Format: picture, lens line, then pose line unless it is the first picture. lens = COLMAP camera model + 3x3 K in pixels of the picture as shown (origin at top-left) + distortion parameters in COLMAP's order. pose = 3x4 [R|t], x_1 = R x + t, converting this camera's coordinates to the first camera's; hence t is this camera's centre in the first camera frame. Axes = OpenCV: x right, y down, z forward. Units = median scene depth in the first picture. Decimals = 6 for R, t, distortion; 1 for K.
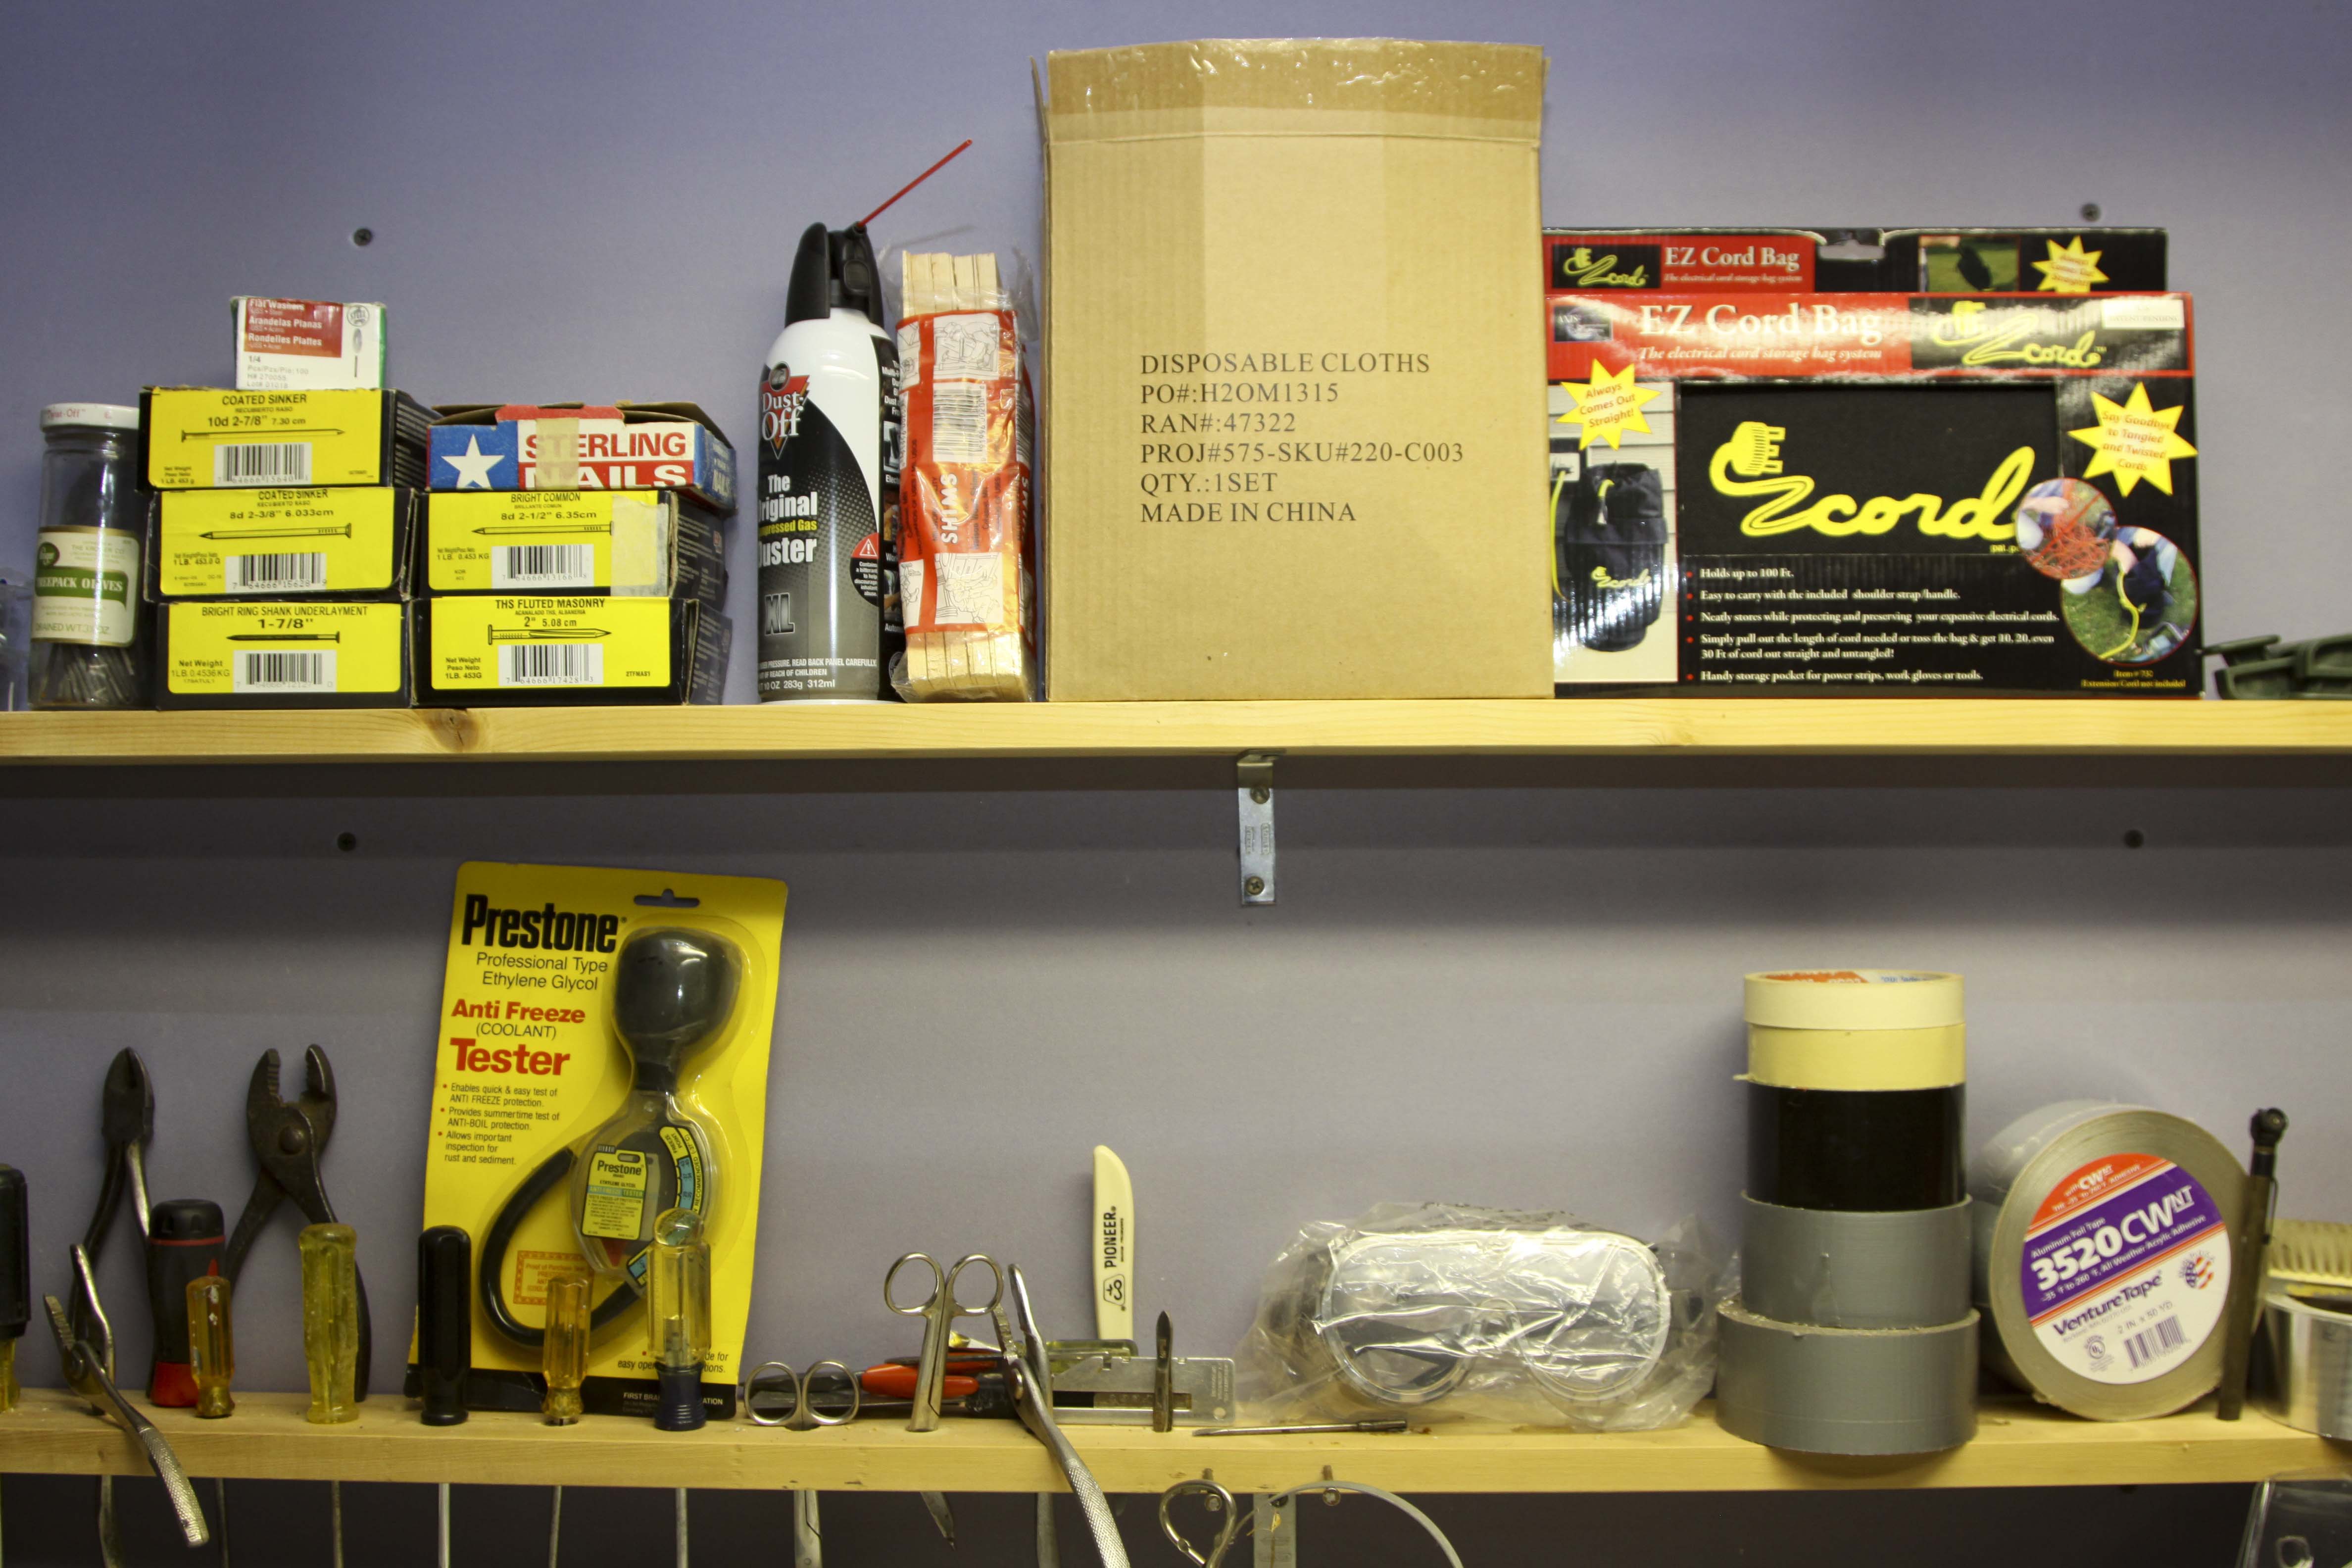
lens RADIAL K [[2521.3, 0, 1222.4], [0, 2521.3, 774.0], [0, 0, 1]] dist [-0.148079, 0.104642]
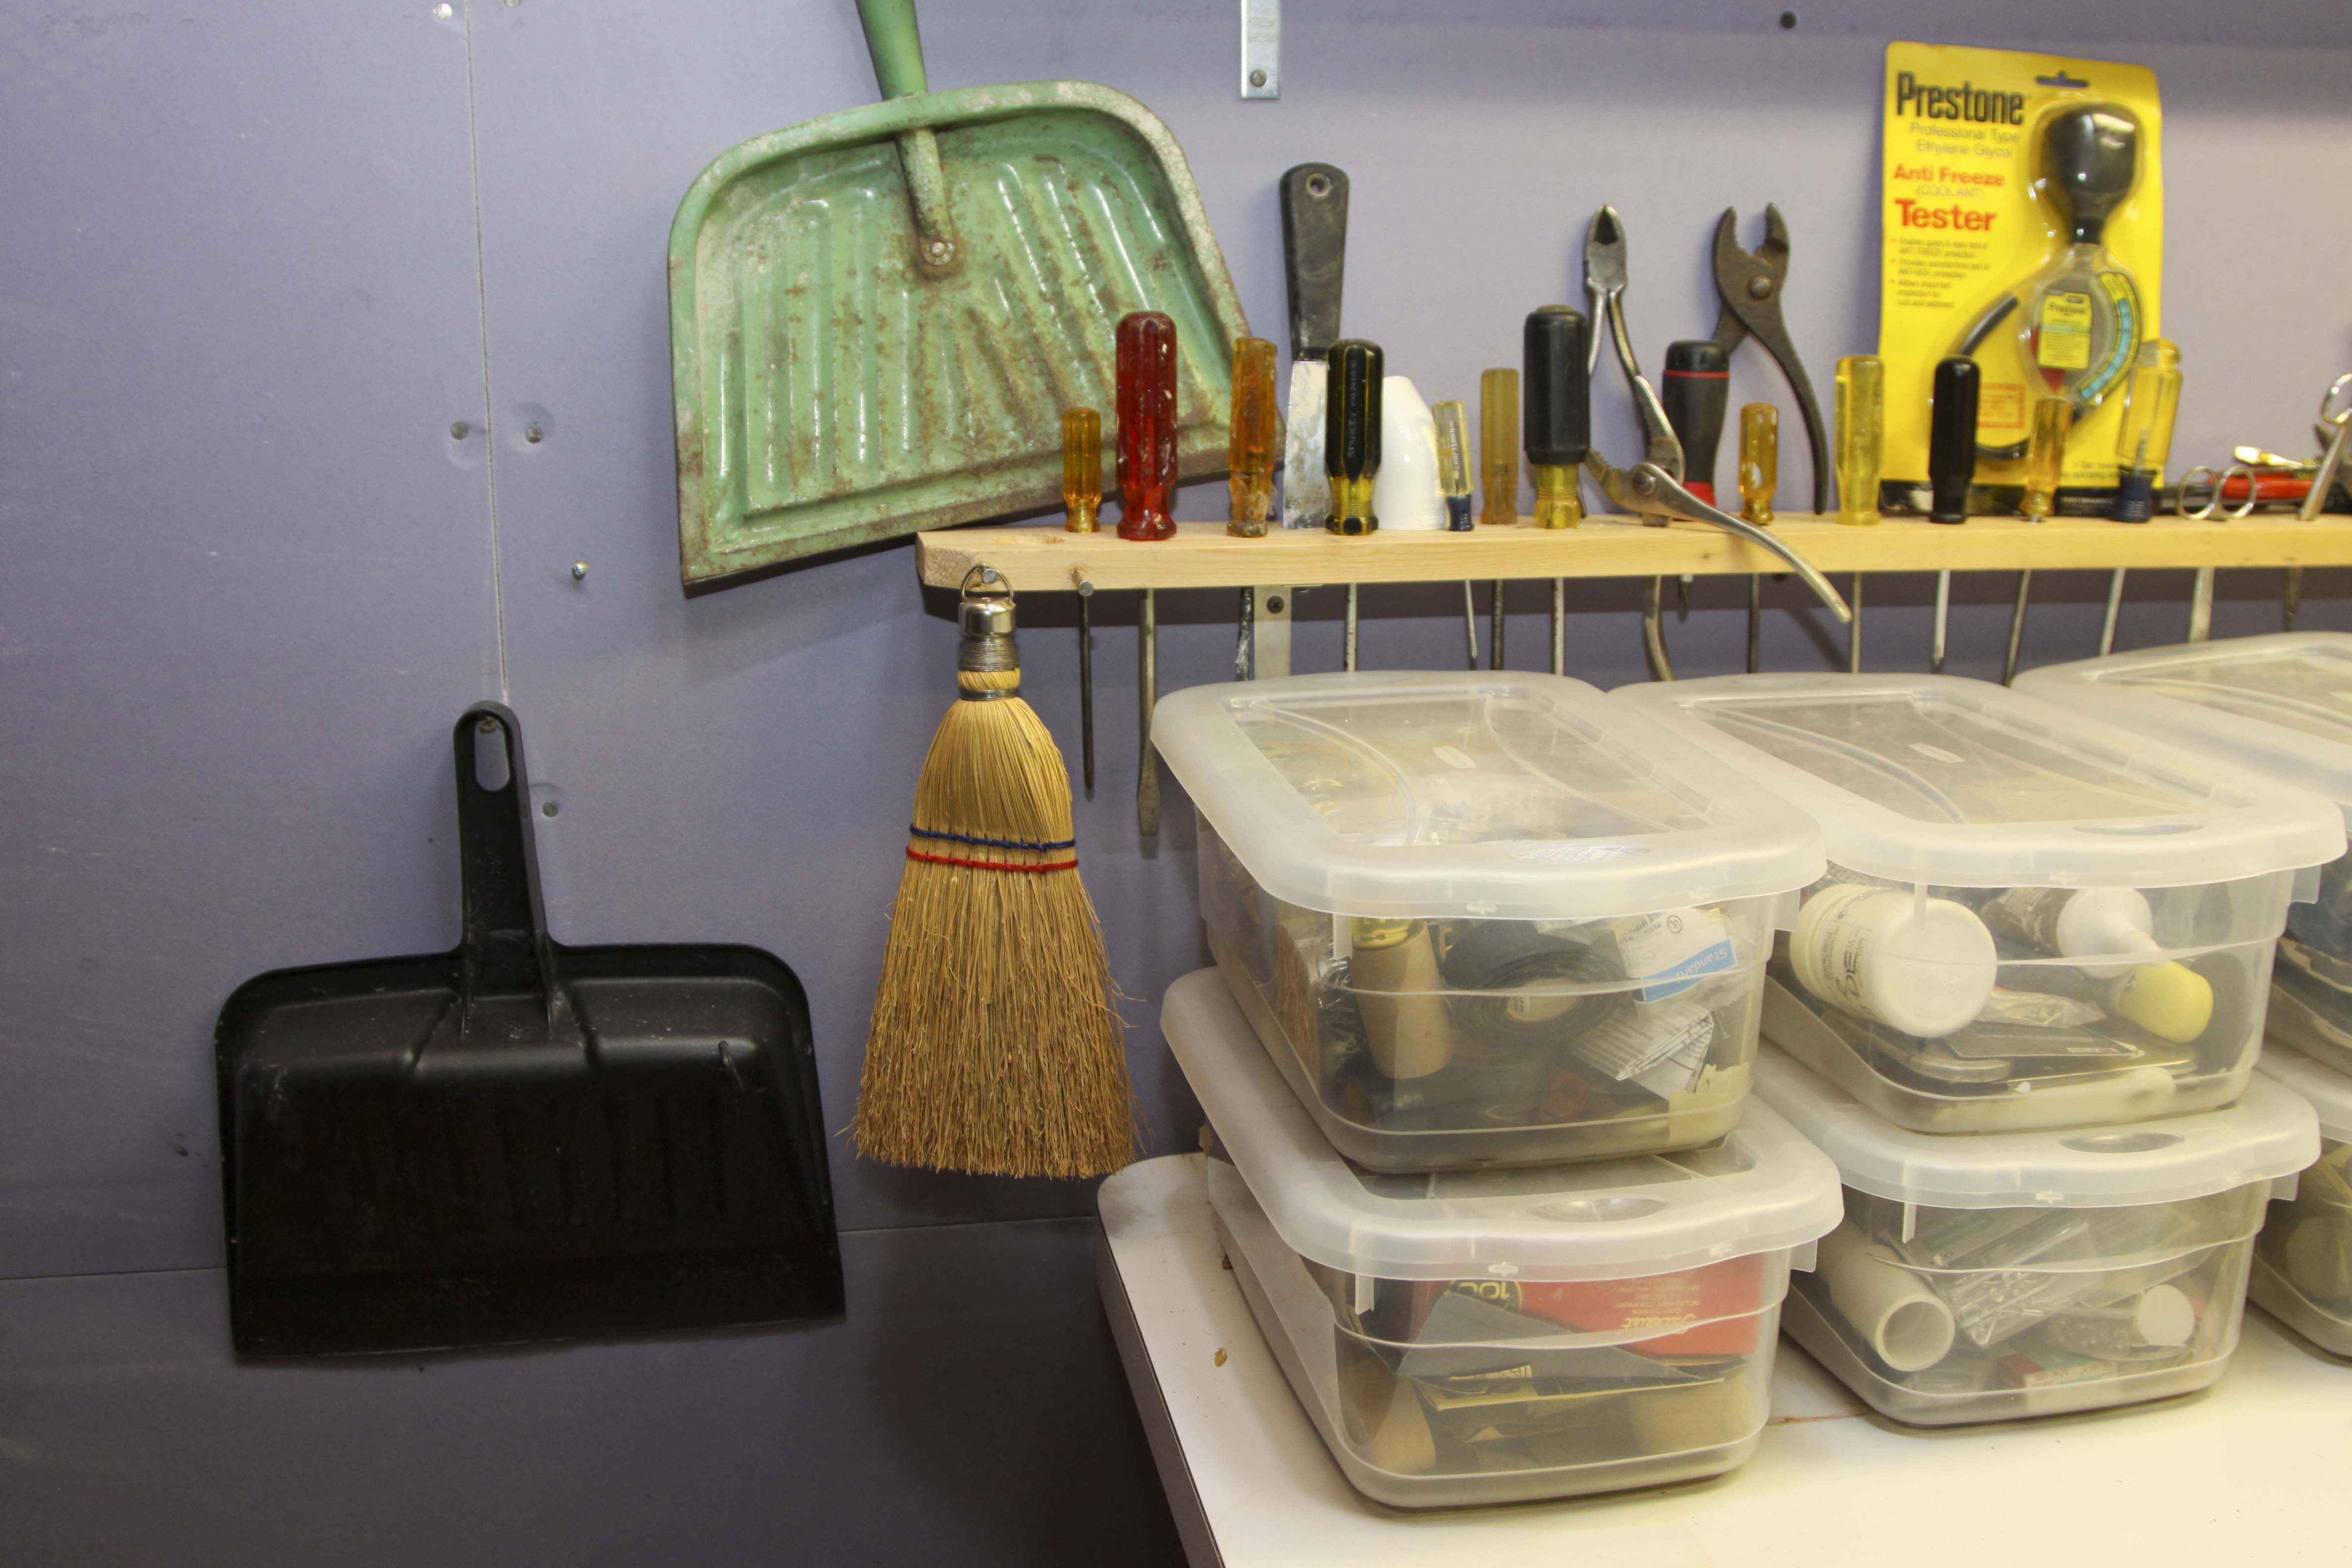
lens RADIAL K [[2507.0, 0, 1235.5], [0, 2507.0, 782.5], [0, 0, 1]] dist [-0.149587, 0.103298]
pose [[0.984894, -0.035353, 0.169514, -0.842711], [-0.011677, 0.963150, 0.268711, 0.066813], [-0.172767, -0.266631, 0.948187, -0.096233]]
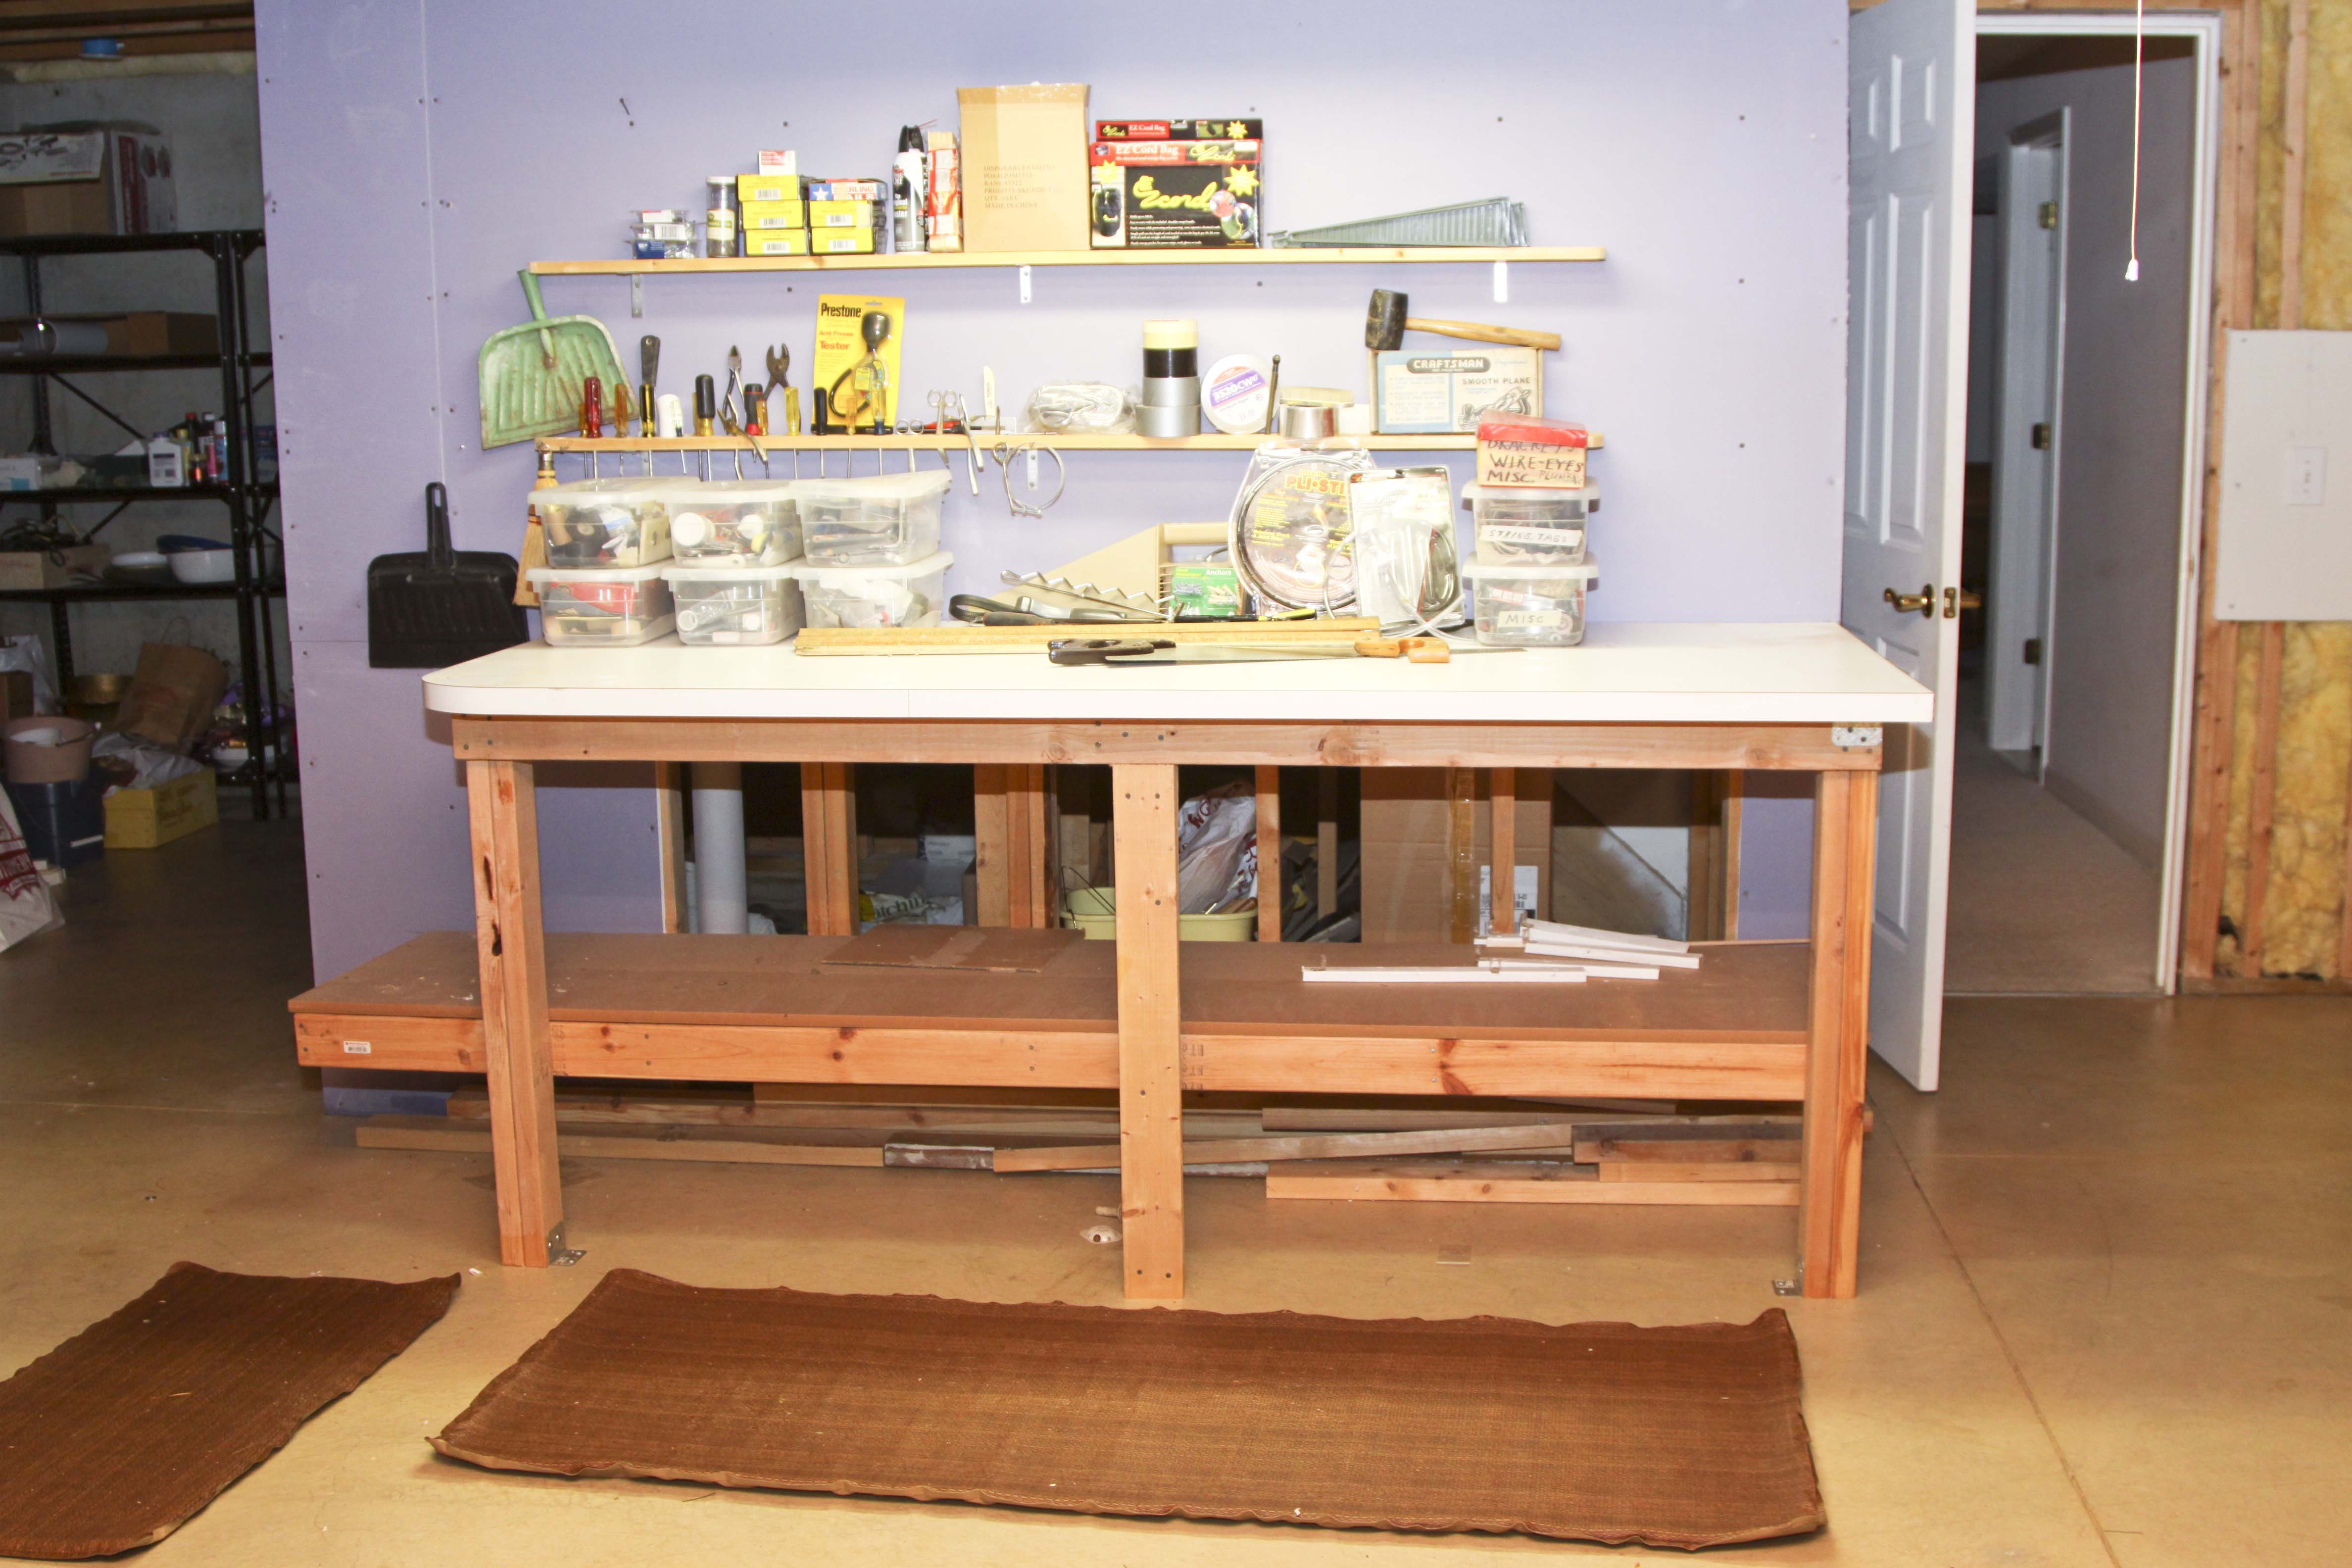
lens RADIAL K [[2557.3, 0, 1244.7], [0, 2557.3, 732.4], [0, 0, 1]] dist [-0.115949, -0.008333]
pose [[0.995771, 0.009762, -0.091353, 0.742431], [0.009953, 0.977025, 0.212893, -0.138543], [0.091333, -0.212902, 0.972796, -3.025499]]
